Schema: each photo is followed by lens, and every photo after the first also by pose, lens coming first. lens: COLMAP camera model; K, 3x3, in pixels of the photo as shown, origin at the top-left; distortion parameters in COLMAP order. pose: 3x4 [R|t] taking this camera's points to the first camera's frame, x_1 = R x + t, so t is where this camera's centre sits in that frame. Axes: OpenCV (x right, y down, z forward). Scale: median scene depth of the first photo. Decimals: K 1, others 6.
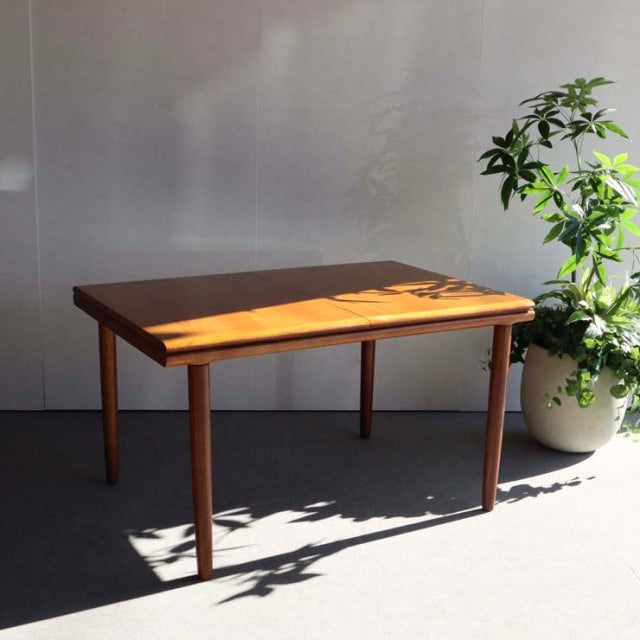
lens RADIAL K [[995.6, 0, 320.0], [0, 995.6, 320.0], [0, 0, 1]] dist [-0.053799, -0.101686]
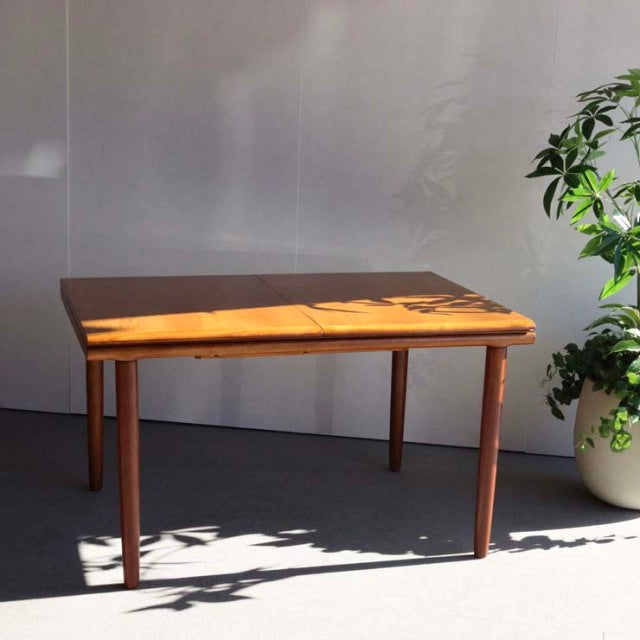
lens RADIAL K [[1245.4, 0, 320.0], [0, 1245.4, 320.0], [0, 0, 1]] dist [0.003354, 0.011611]
pose [[0.972037, 0.059875, -0.227067, 0.255768], [-0.065616, 0.997686, -0.017812, 0.010494], [0.225475, 0.032213, 0.973716, -0.109055]]
